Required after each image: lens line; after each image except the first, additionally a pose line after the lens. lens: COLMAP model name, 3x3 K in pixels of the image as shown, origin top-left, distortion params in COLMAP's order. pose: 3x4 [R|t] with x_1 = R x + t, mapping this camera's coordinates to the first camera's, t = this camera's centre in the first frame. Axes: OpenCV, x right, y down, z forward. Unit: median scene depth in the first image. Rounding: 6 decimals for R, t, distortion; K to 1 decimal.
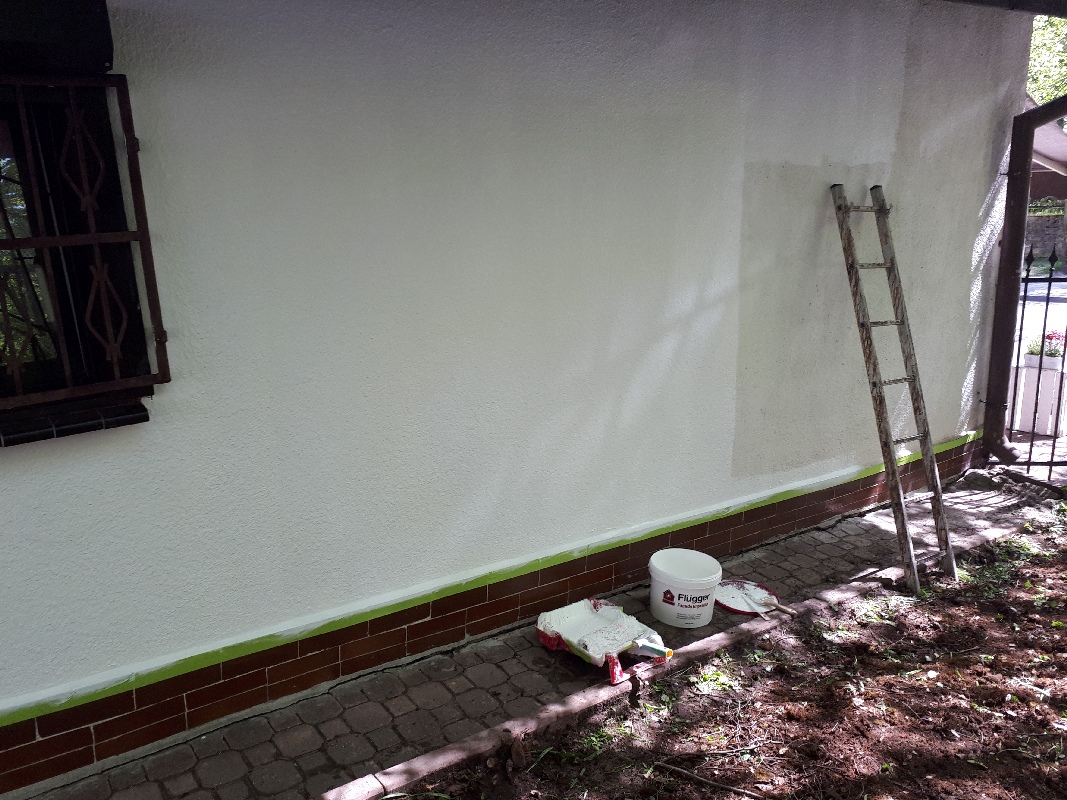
lens RADIAL K [[843.9, 0, 533.5], [0, 843.9, 400.0], [0, 0, 1]] dist [0.095687, -0.121119]
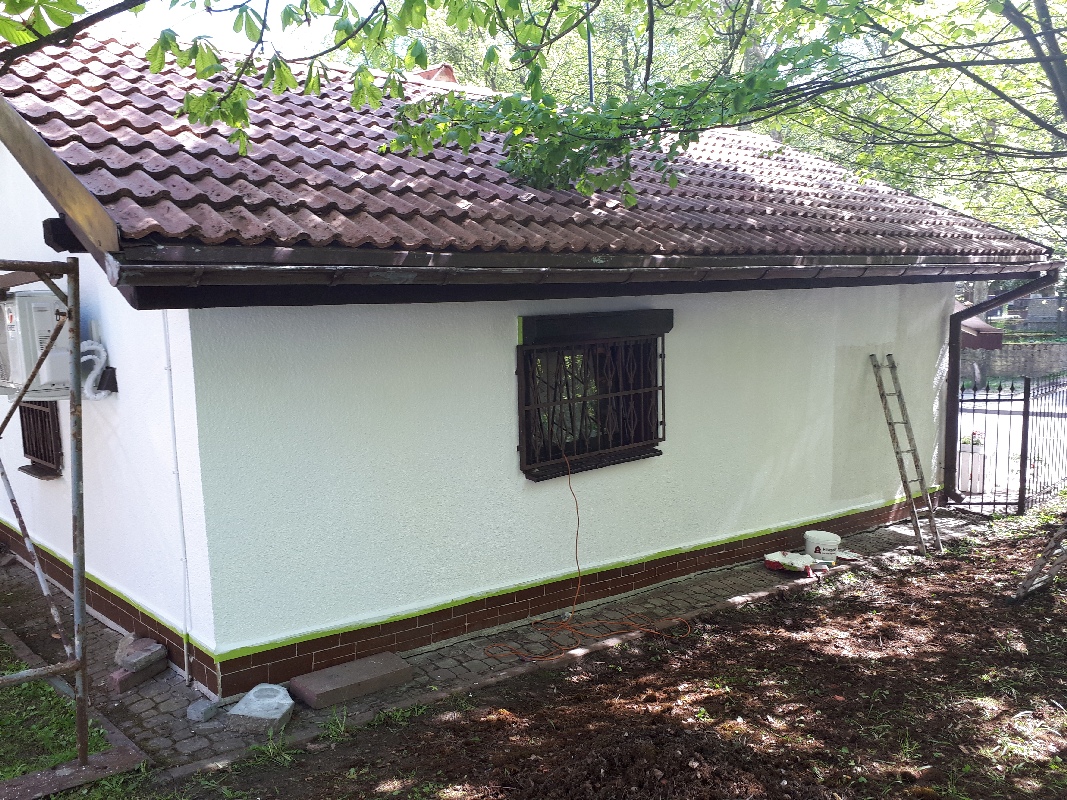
lens RADIAL K [[811.3, 0, 533.5], [0, 811.3, 400.0], [0, 0, 1]] dist [0.002778, 0.006137]
pose [[0.998524, 0.003402, 0.054204, -0.554166], [0.003477, 0.991984, -0.126318, 0.096097], [-0.054199, 0.126321, 0.990508, -0.852648]]
